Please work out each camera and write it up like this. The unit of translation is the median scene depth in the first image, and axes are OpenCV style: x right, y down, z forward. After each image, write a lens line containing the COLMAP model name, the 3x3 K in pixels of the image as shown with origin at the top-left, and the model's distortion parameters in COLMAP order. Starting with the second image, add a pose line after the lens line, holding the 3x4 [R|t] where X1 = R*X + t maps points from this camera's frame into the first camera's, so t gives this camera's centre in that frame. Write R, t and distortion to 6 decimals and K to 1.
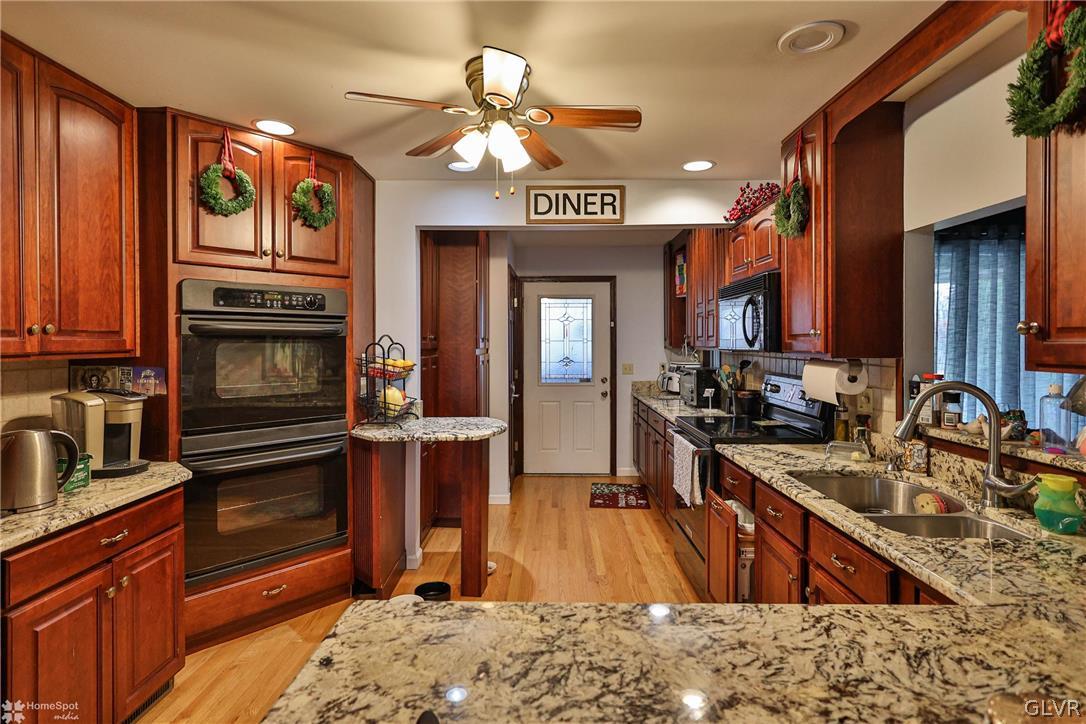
lens RADIAL K [[534.4, 0, 543.0], [0, 534.4, 362.0], [0, 0, 1]] dist [0.000878, -0.000635]
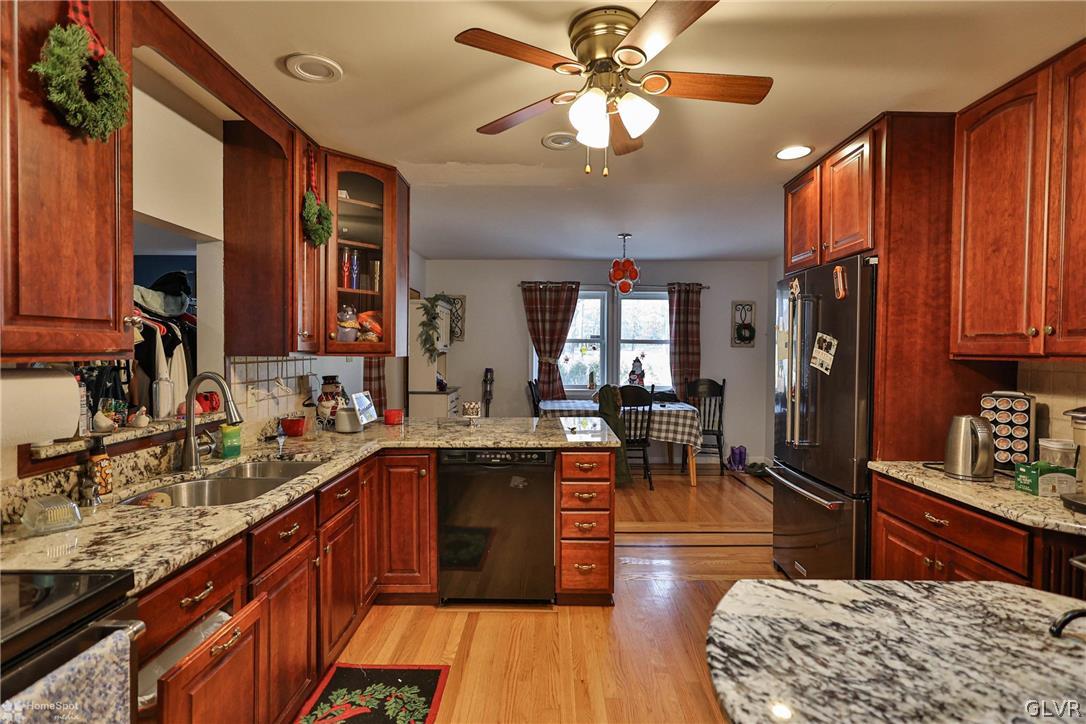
lens RADIAL K [[534.4, 0, 543.0], [0, 534.4, 362.0], [0, 0, 1]] dist [0.000878, -0.000635]
pose [[-0.999981, -0.006153, 0.000944, 0.016818], [-0.006090, 0.998389, 0.056412, -0.054162], [-0.001289, 0.056405, -0.998407, 2.037818]]
